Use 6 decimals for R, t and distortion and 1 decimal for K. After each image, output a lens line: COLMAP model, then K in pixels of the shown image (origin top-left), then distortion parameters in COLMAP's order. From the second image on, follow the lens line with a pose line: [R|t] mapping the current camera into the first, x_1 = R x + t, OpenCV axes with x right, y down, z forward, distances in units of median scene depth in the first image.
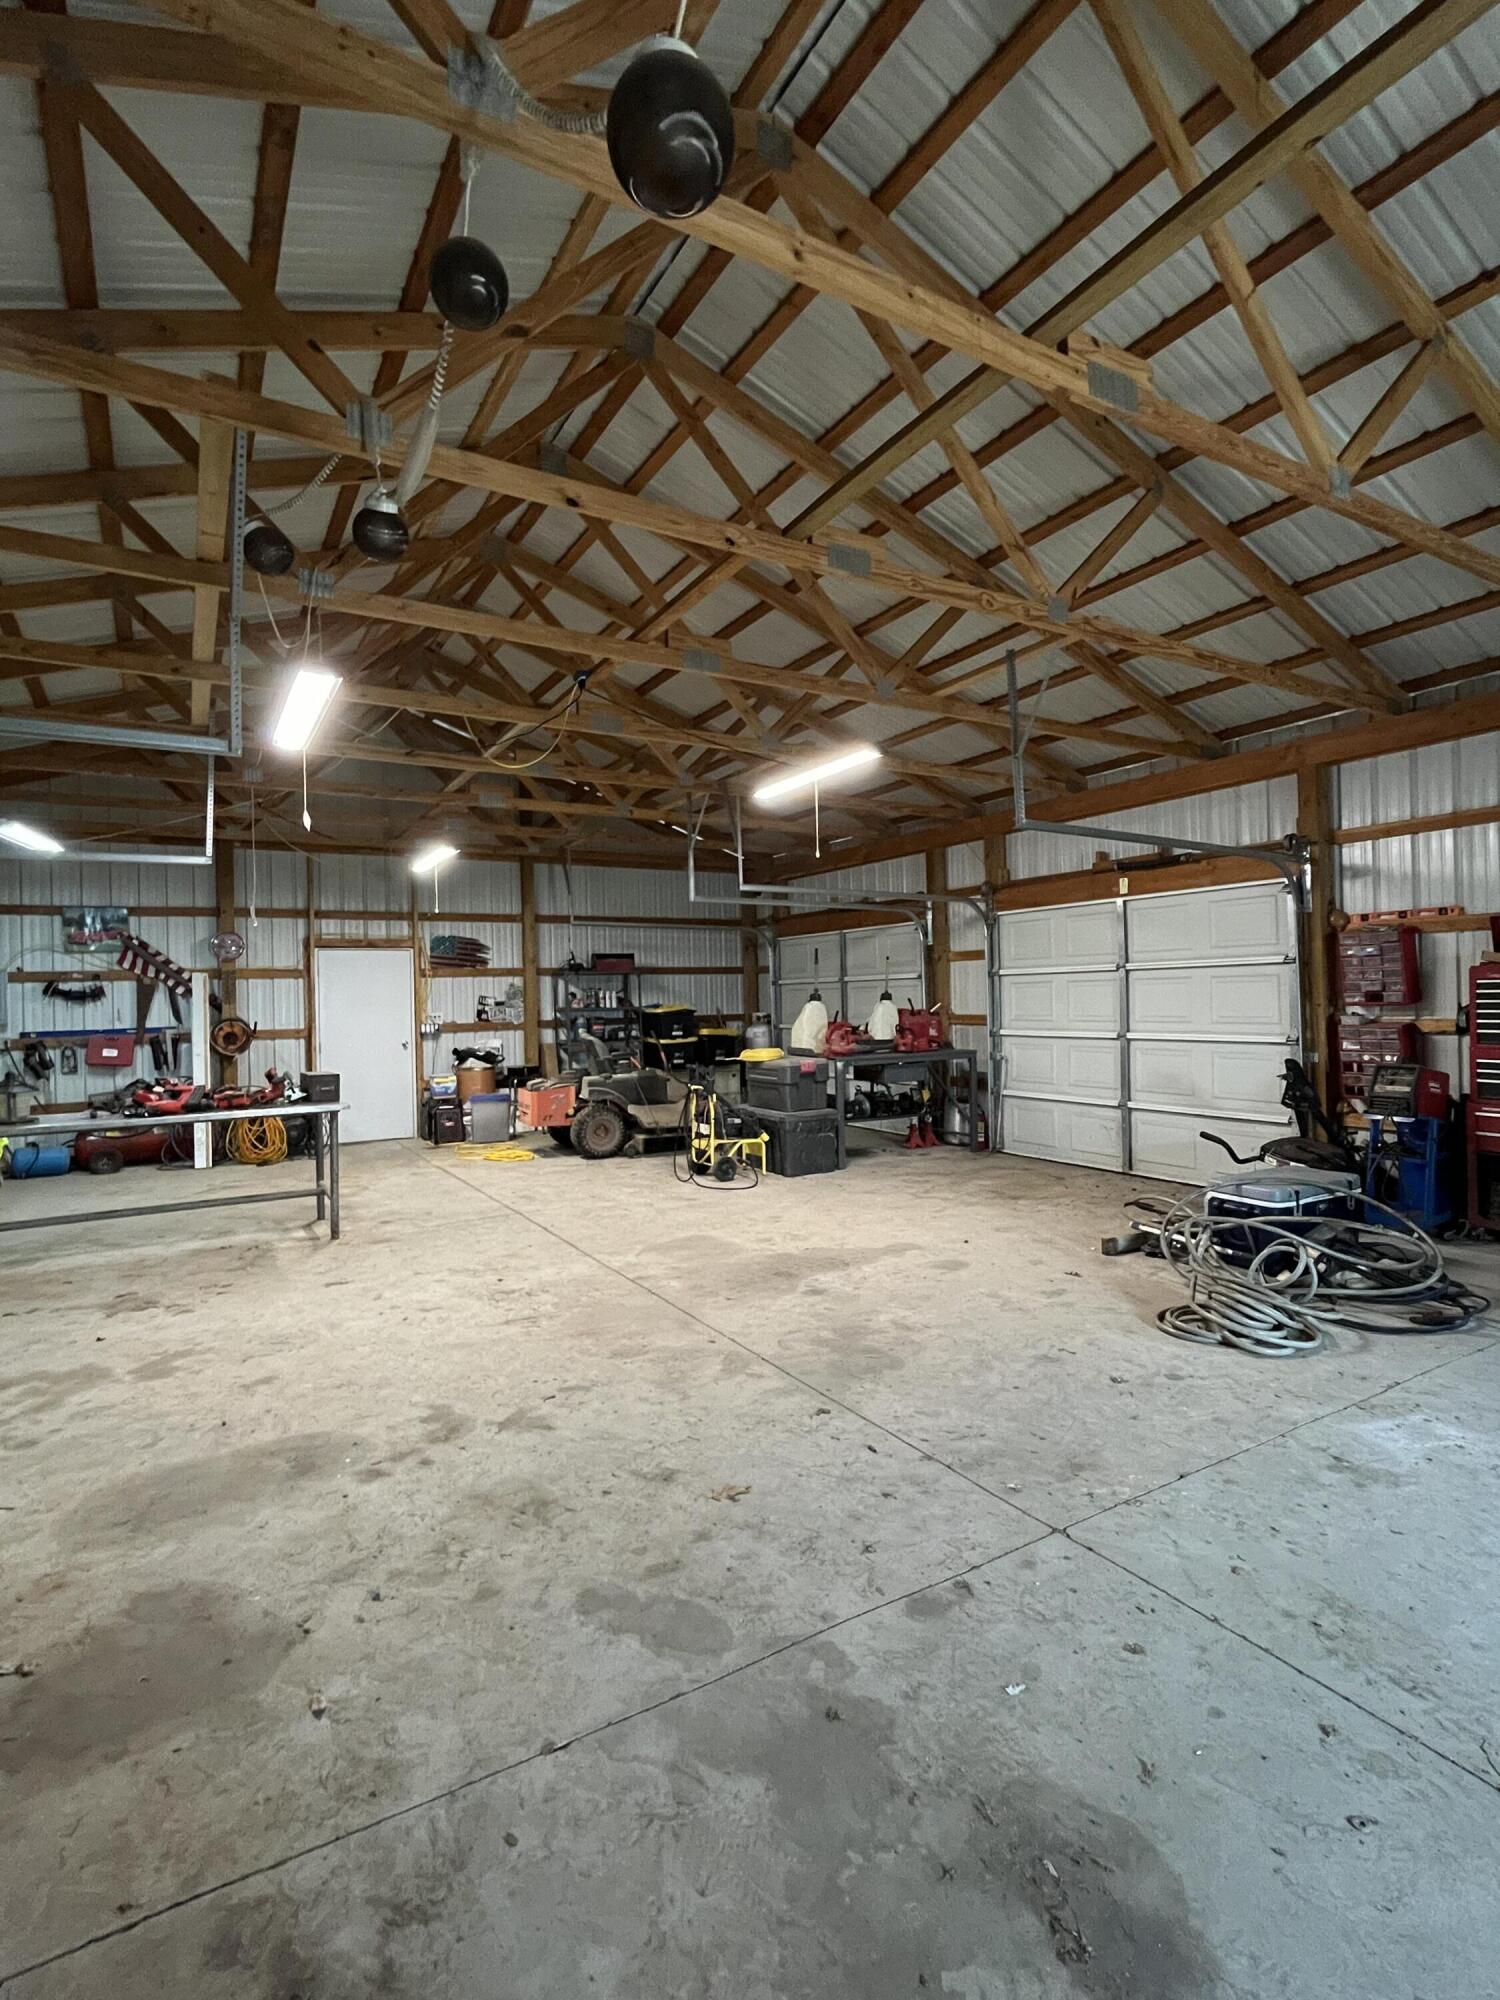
lens RADIAL K [[963.4, 0, 752.0], [0, 963.4, 998.3], [0, 0, 1]] dist [-0.005689, 0.000310]
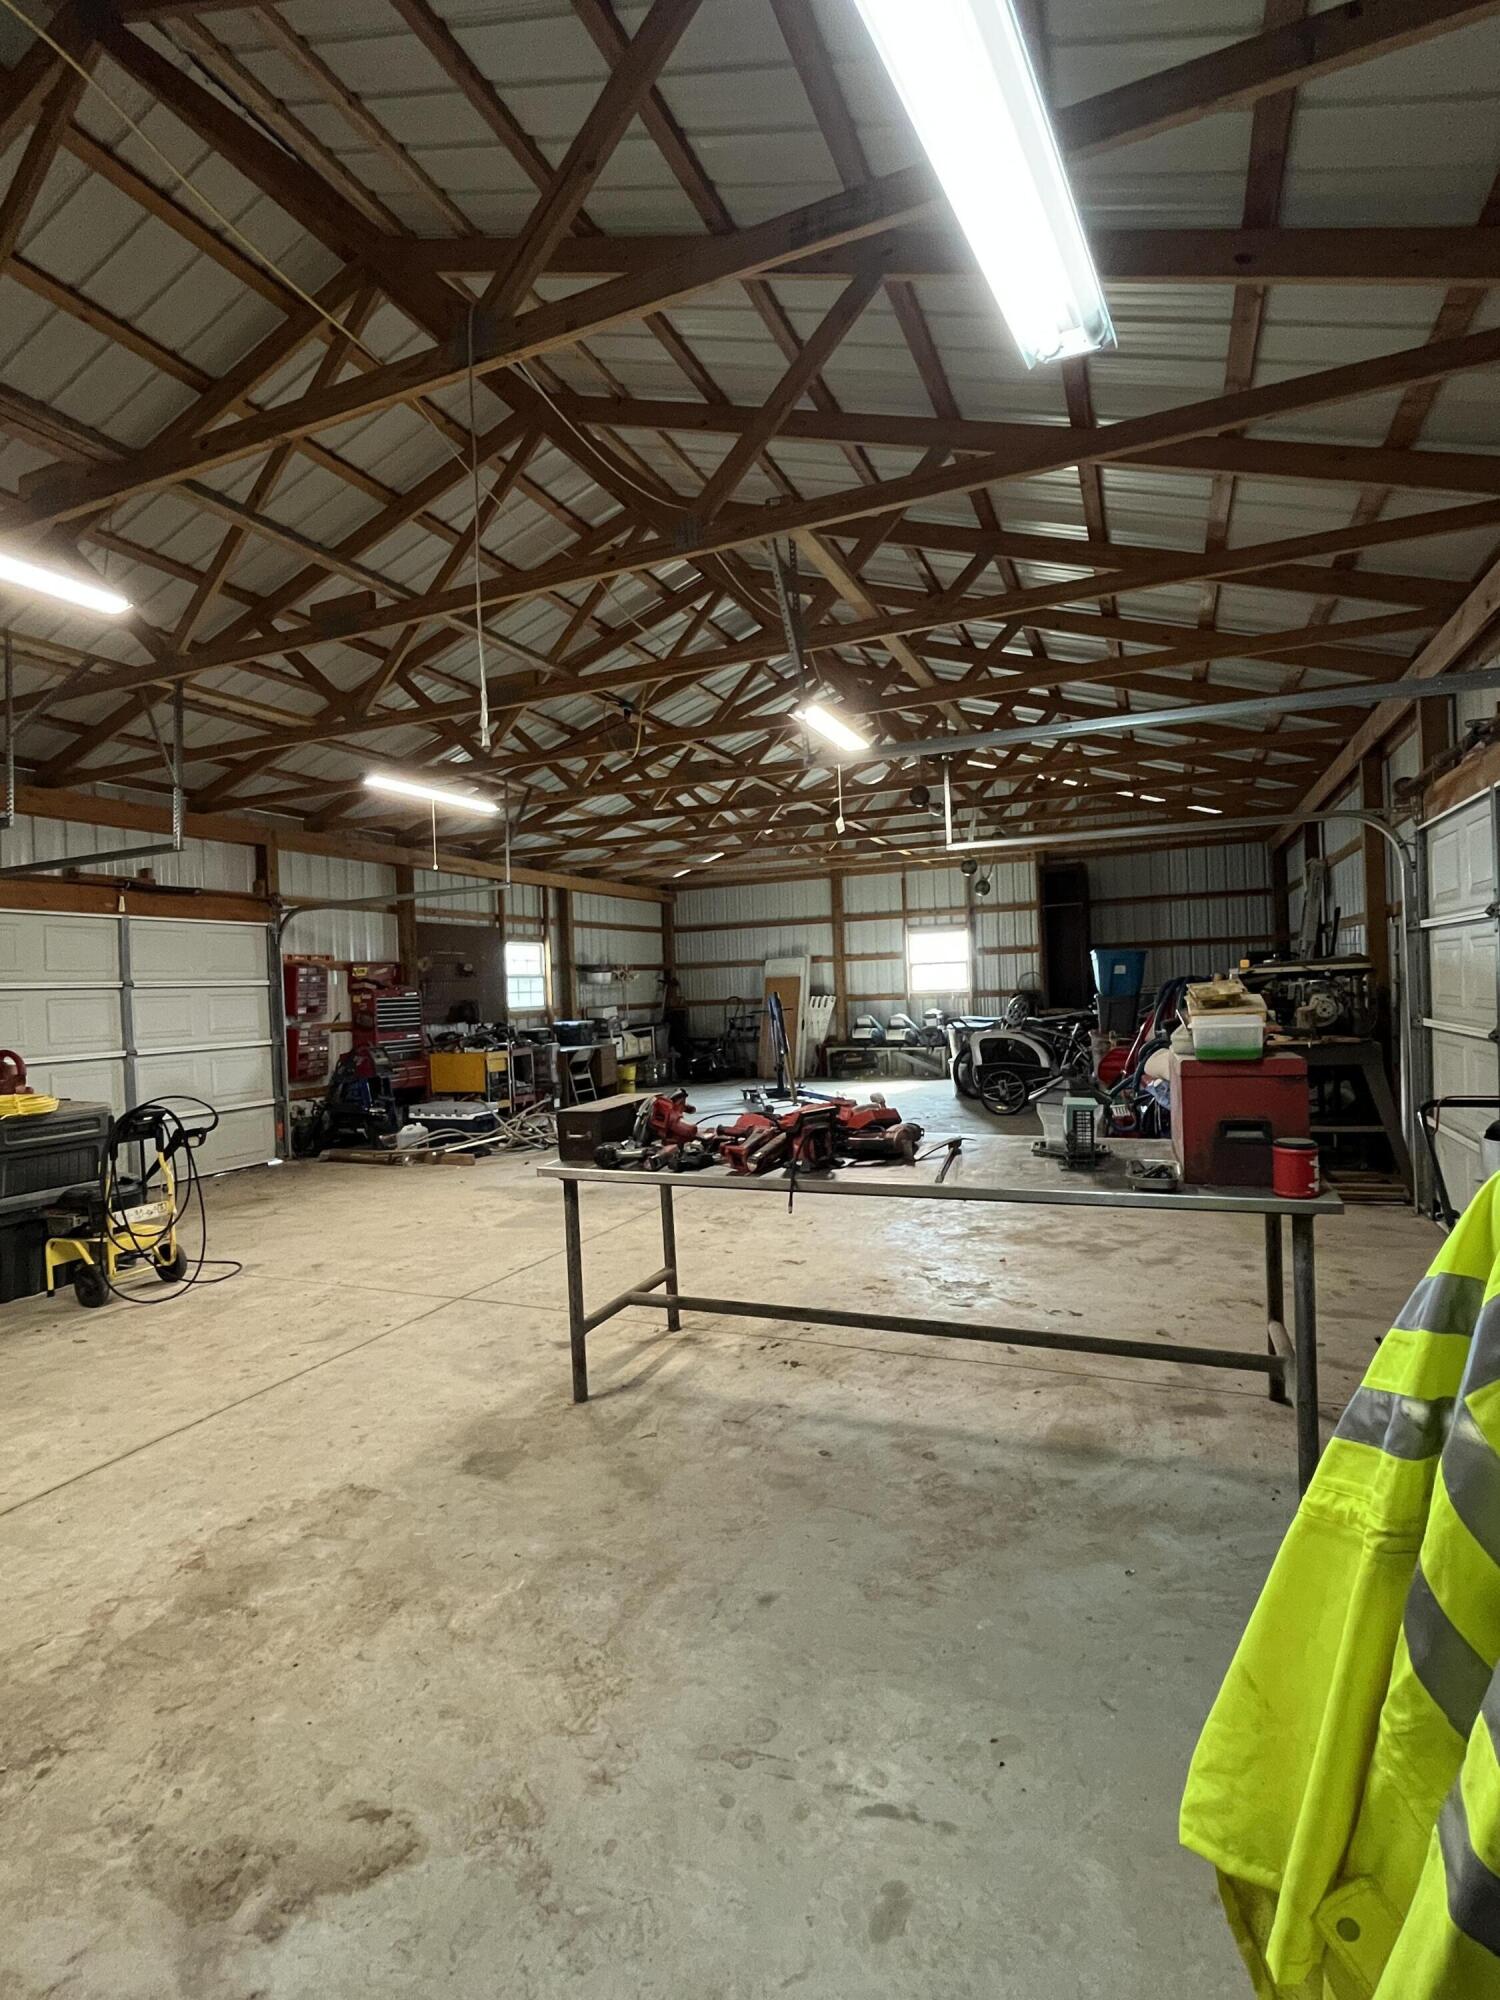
lens RADIAL K [[963.4, 0, 753.0], [0, 963.4, 1000.3], [0, 0, 1]] dist [-0.005689, 0.000310]
pose [[-0.582755, 0.032937, 0.811980, -1.102660], [0.050155, 0.998731, -0.004516, 0.028609], [-0.811098, 0.038093, -0.583668, 1.447702]]
